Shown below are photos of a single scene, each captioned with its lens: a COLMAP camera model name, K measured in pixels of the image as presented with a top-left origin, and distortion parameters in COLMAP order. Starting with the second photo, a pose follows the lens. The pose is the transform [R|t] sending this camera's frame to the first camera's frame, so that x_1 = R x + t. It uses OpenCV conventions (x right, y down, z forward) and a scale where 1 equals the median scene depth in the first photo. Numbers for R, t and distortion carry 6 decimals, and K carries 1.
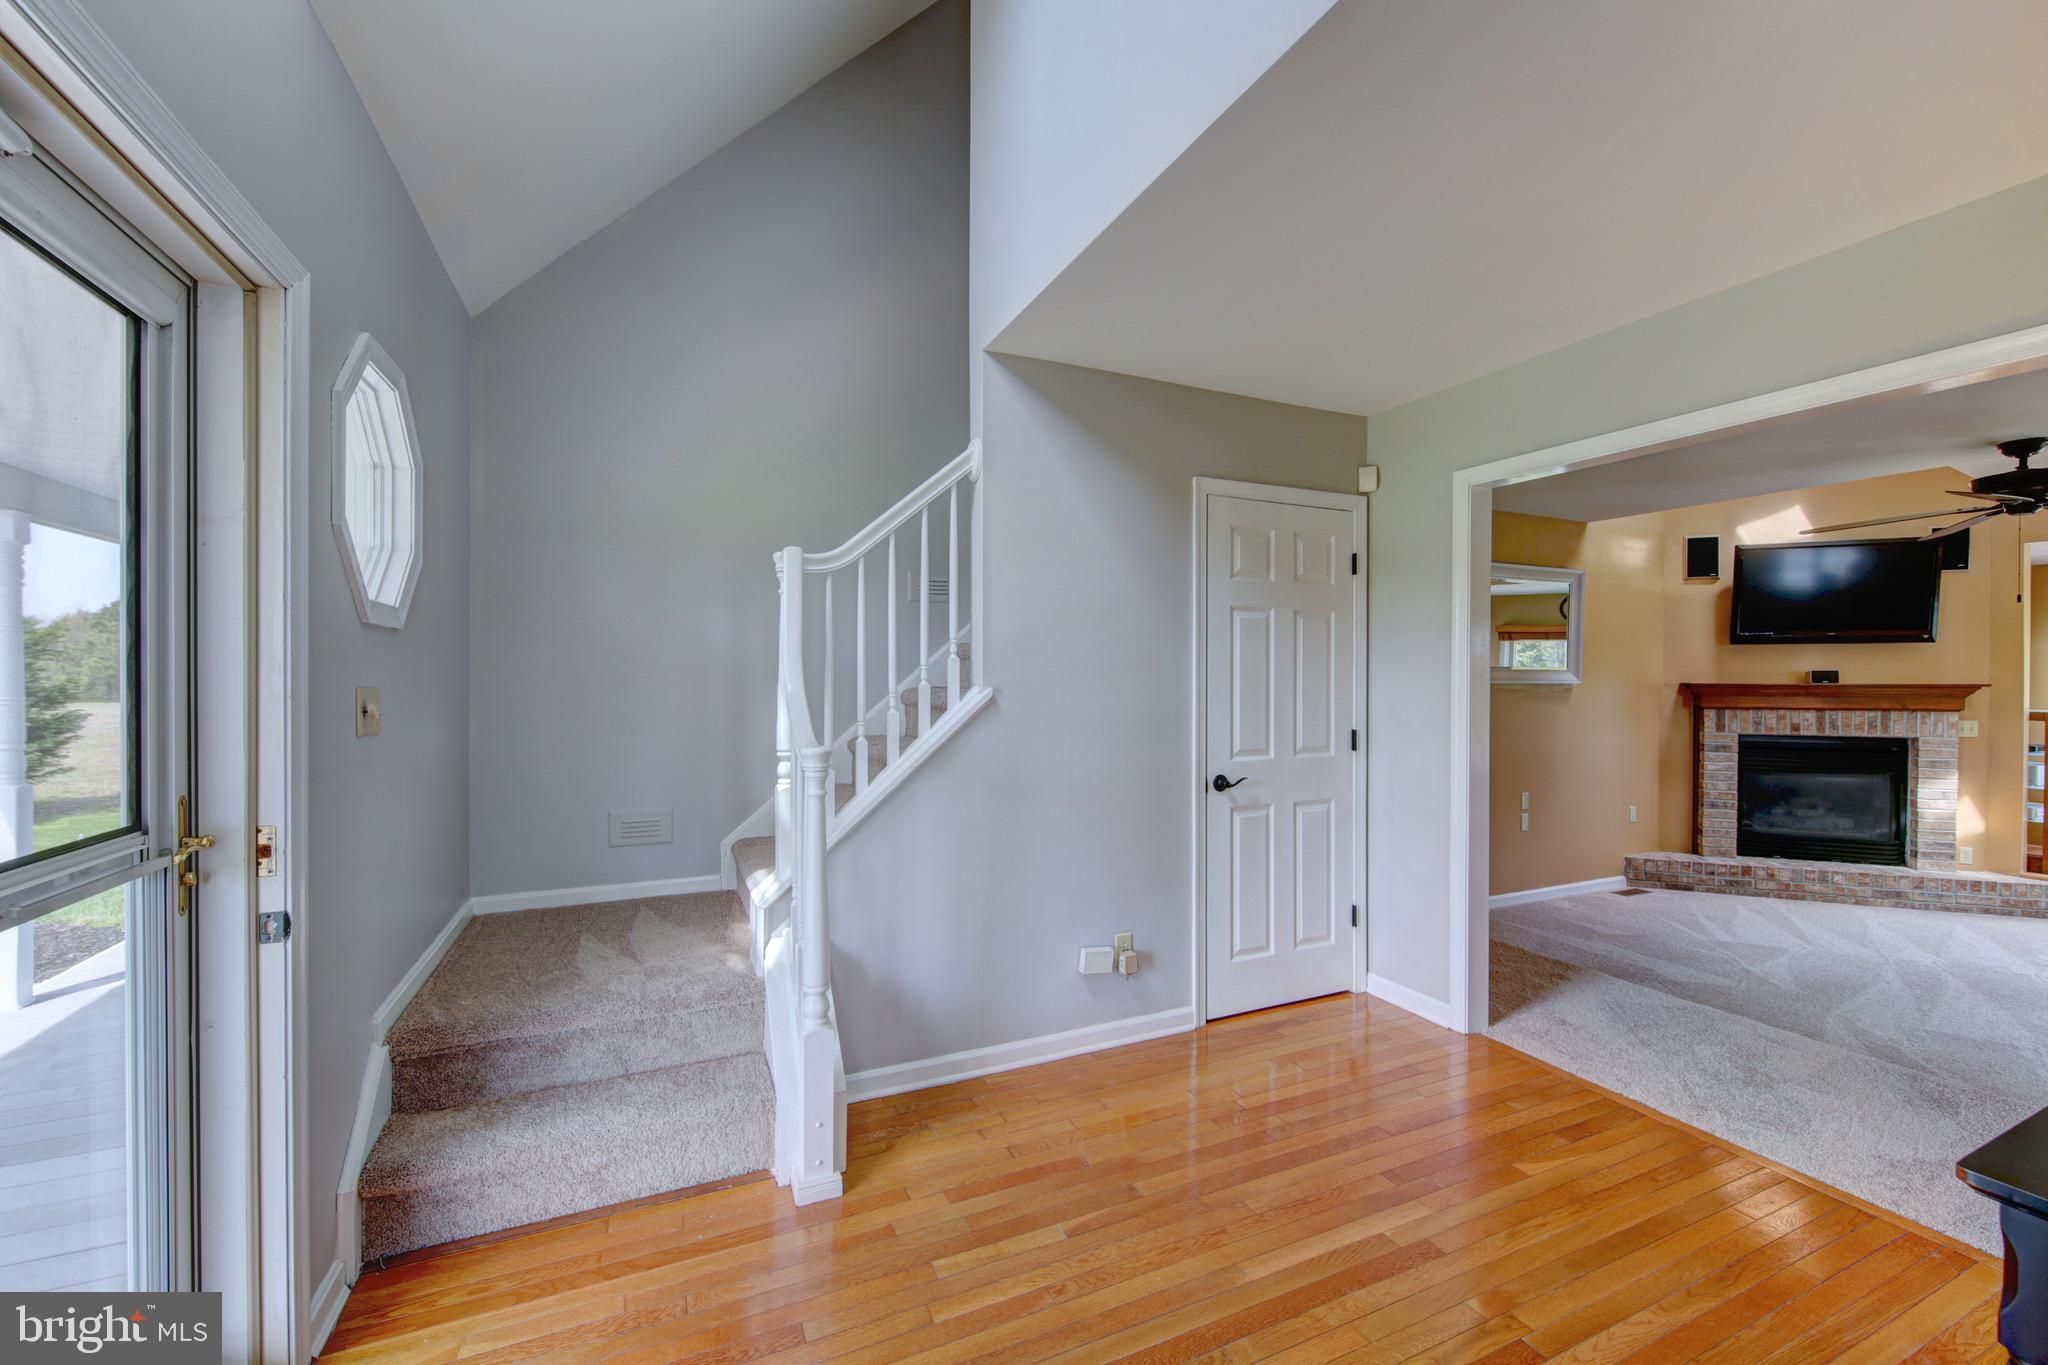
lens RADIAL K [[817.6, 0, 1024.0], [0, 817.6, 682.5], [0, 0, 1]] dist [0.002576, -0.000168]
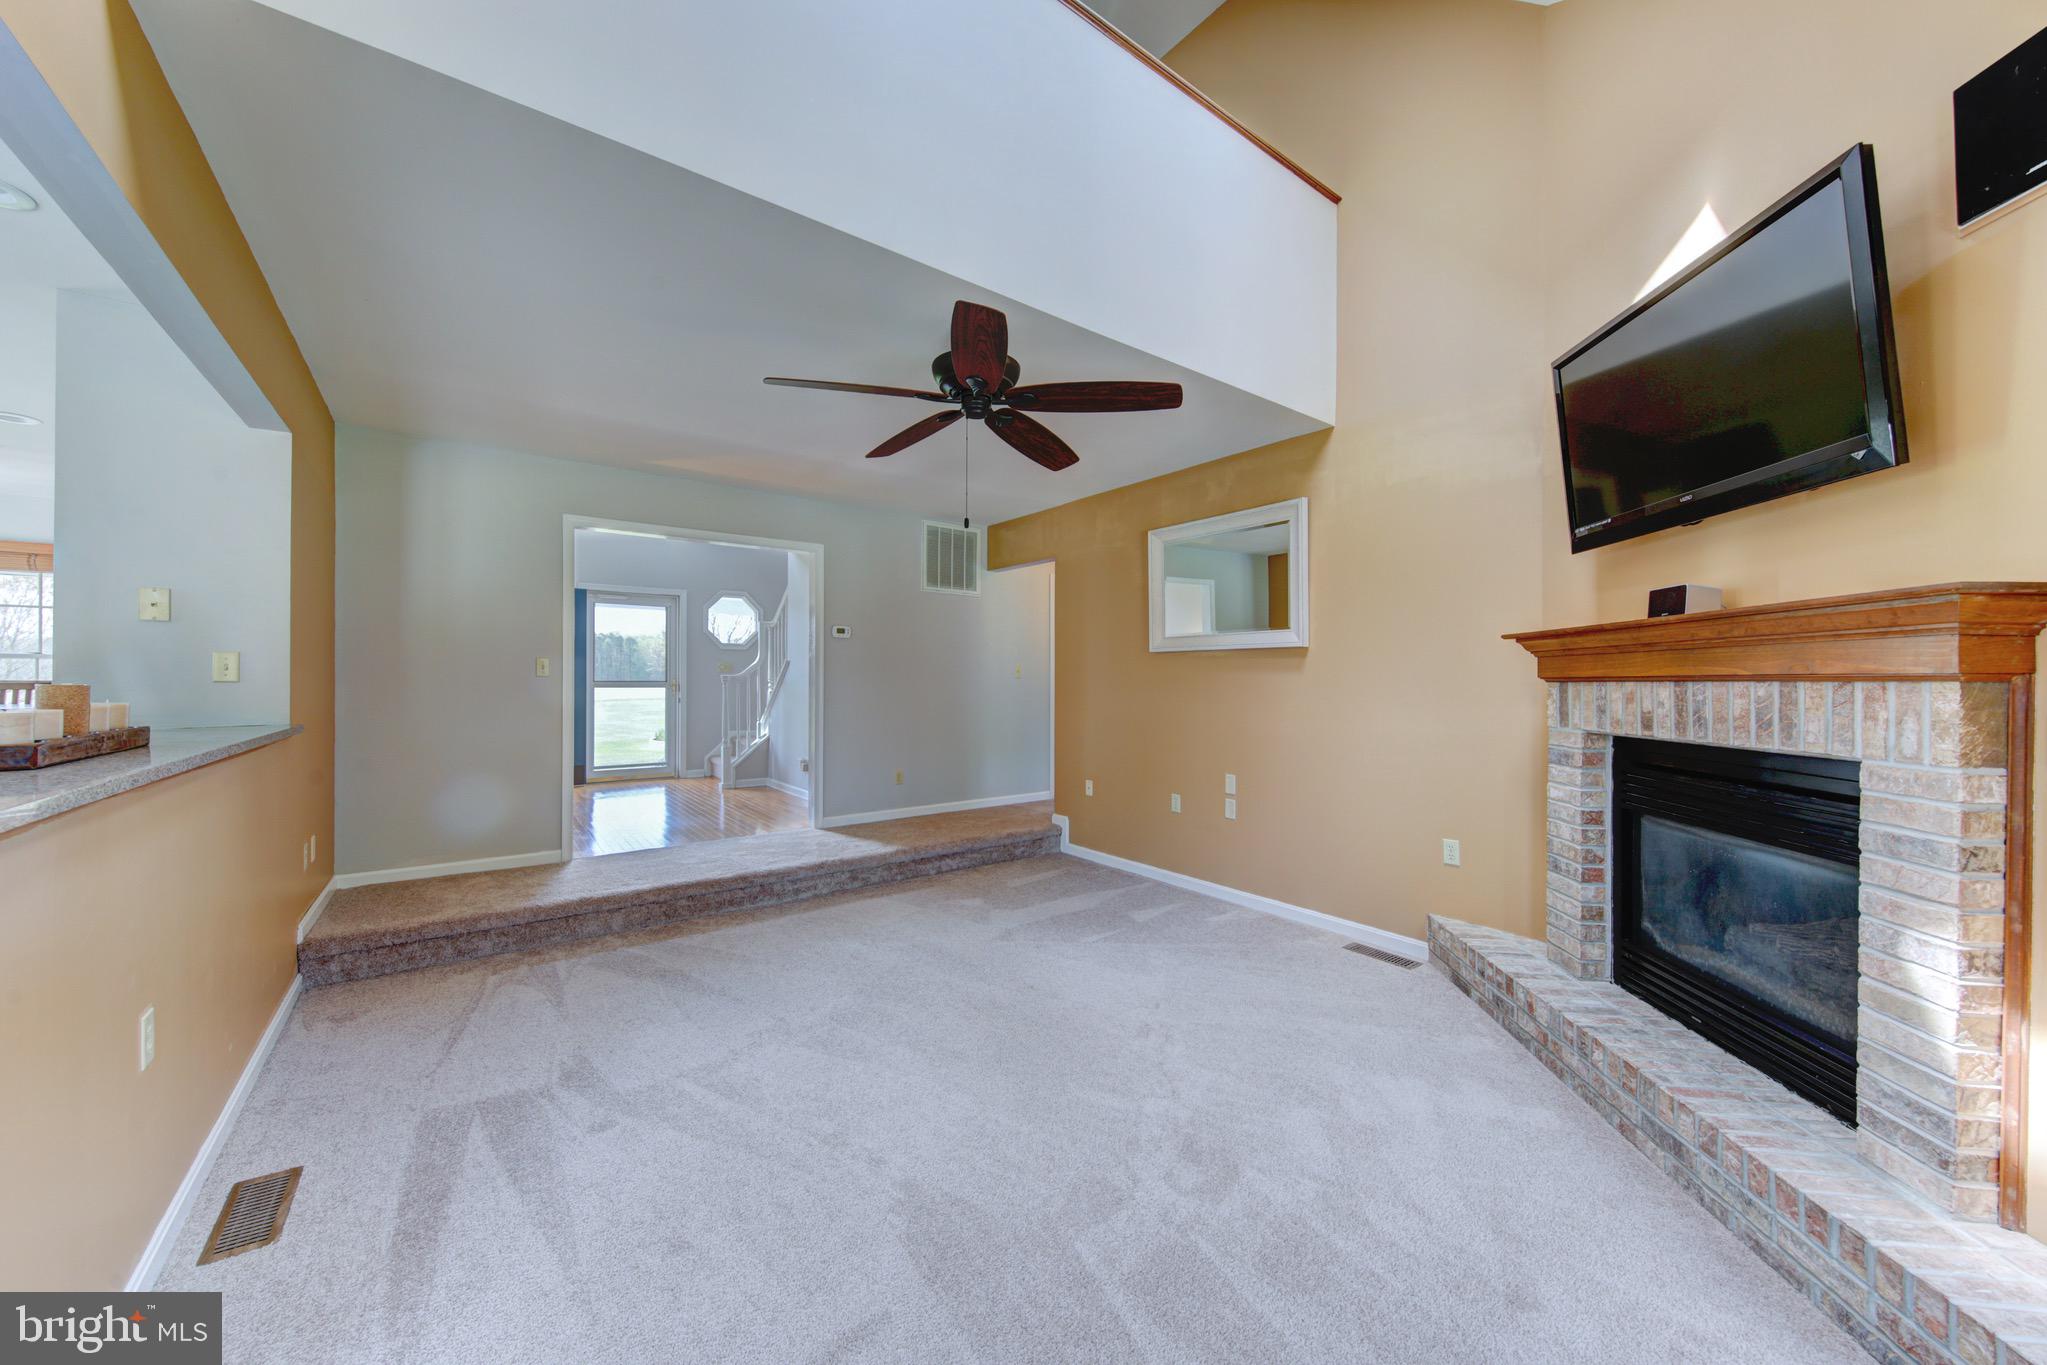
lens RADIAL K [[737.4, 0, 1023.5], [0, 737.4, 682.5], [0, 0, 1]] dist [0.000246, -0.000033]
pose [[0.221709, 0.000474, -0.975113, 1.267831], [-0.009327, 0.999955, -0.001635, 0.038166], [0.975068, 0.009457, 0.221703, 0.583883]]
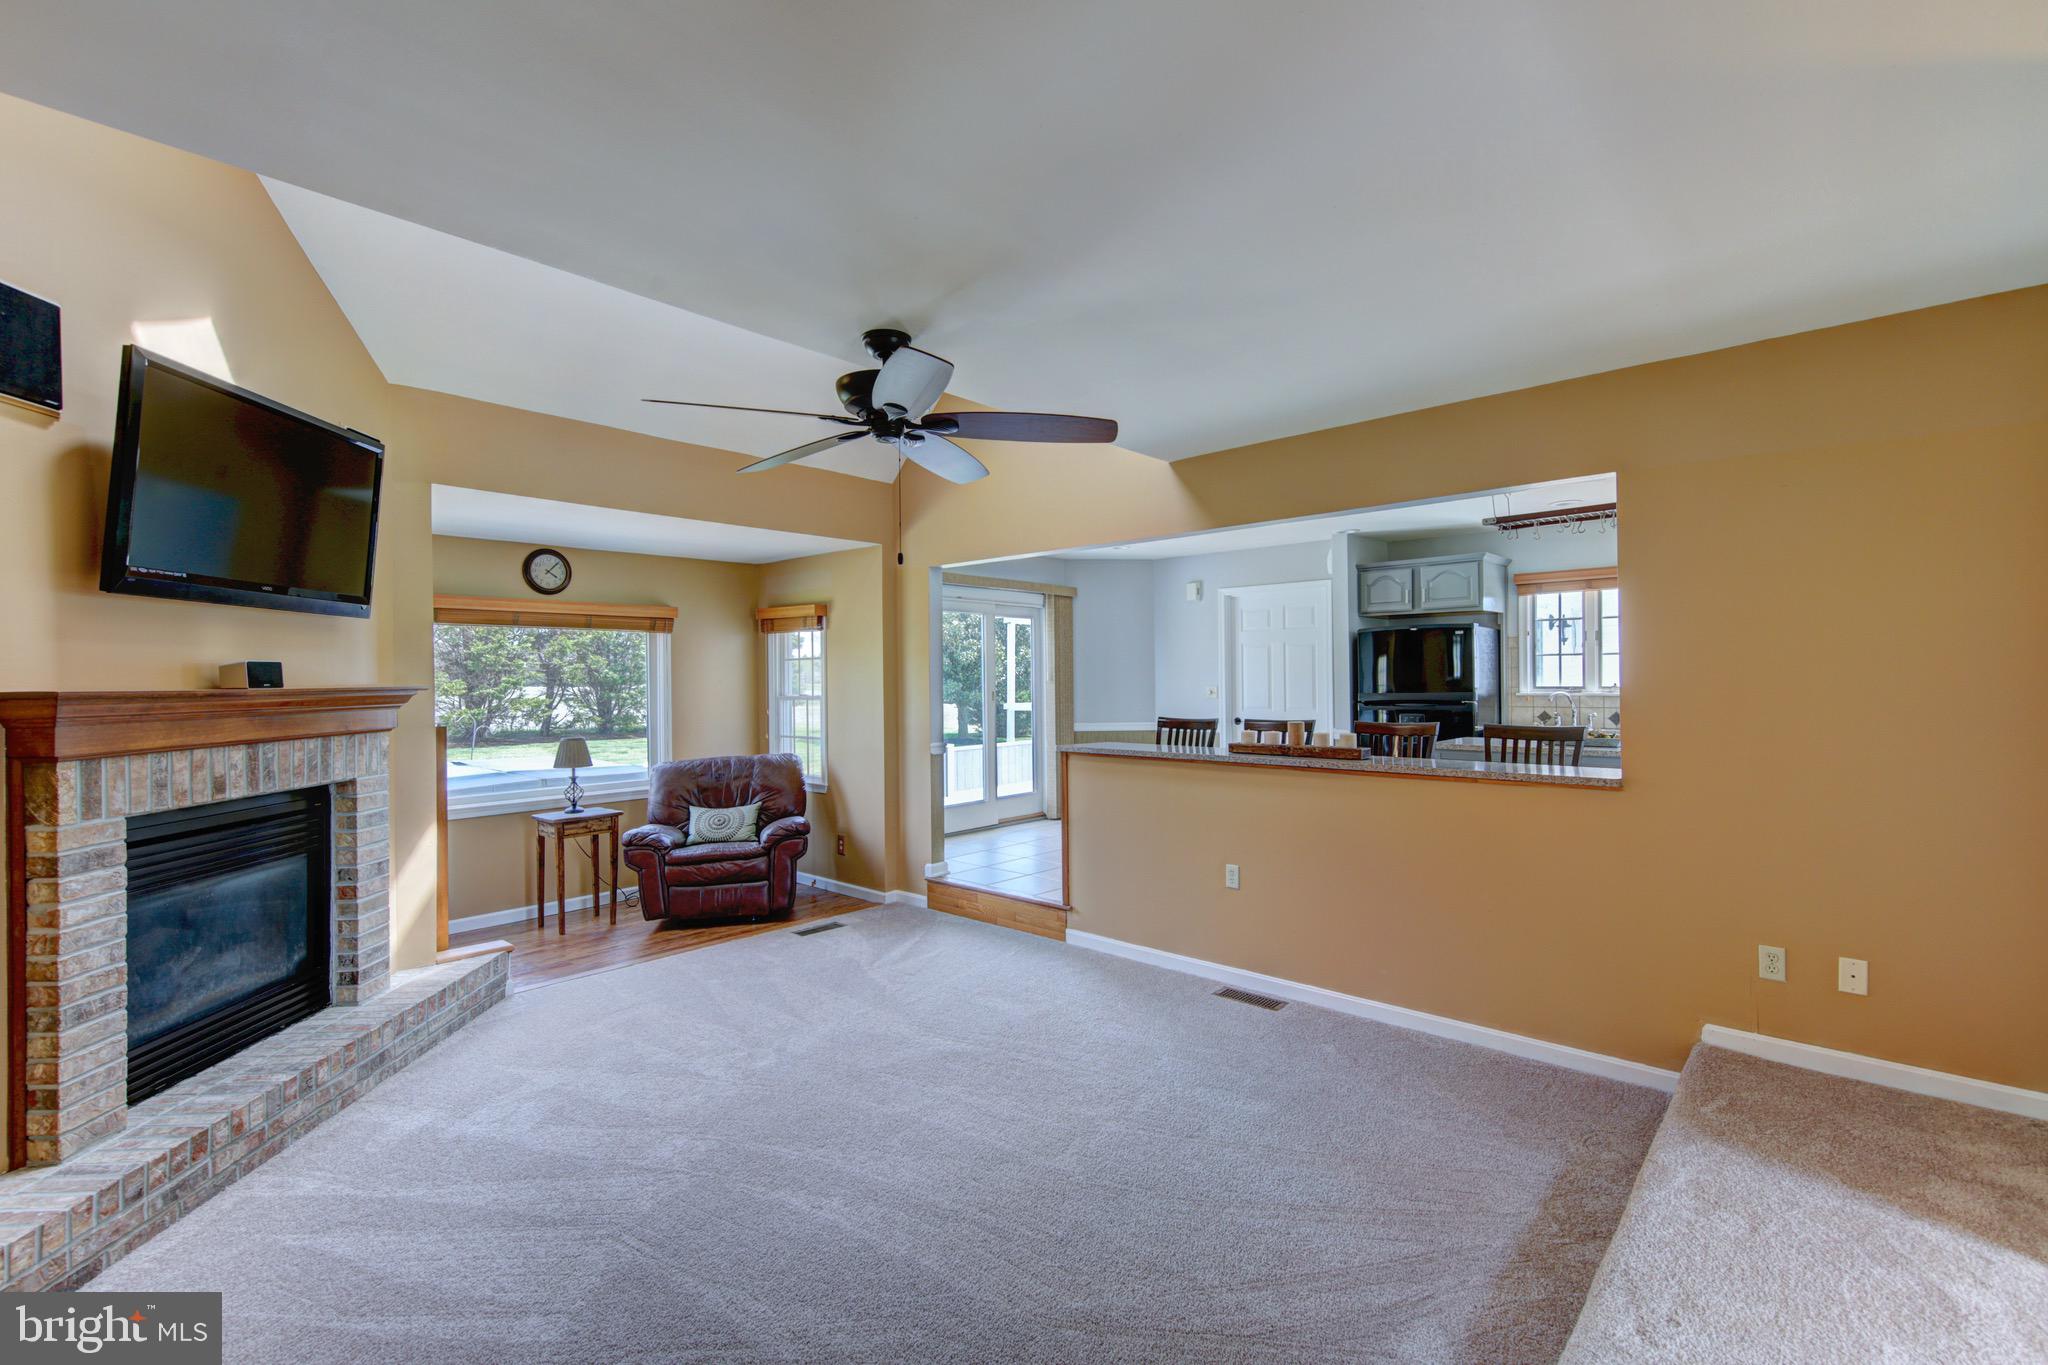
lens RADIAL K [[891.5, 0, 1024.0], [0, 891.5, 682.5], [0, 0, 1]] dist [0.030707, -0.017663]
pose [[-0.397153, -0.003785, 0.917745, 0.300039], [0.011131, 0.999898, 0.008941, -0.002081], [-0.917685, 0.013767, -0.397070, 0.792101]]
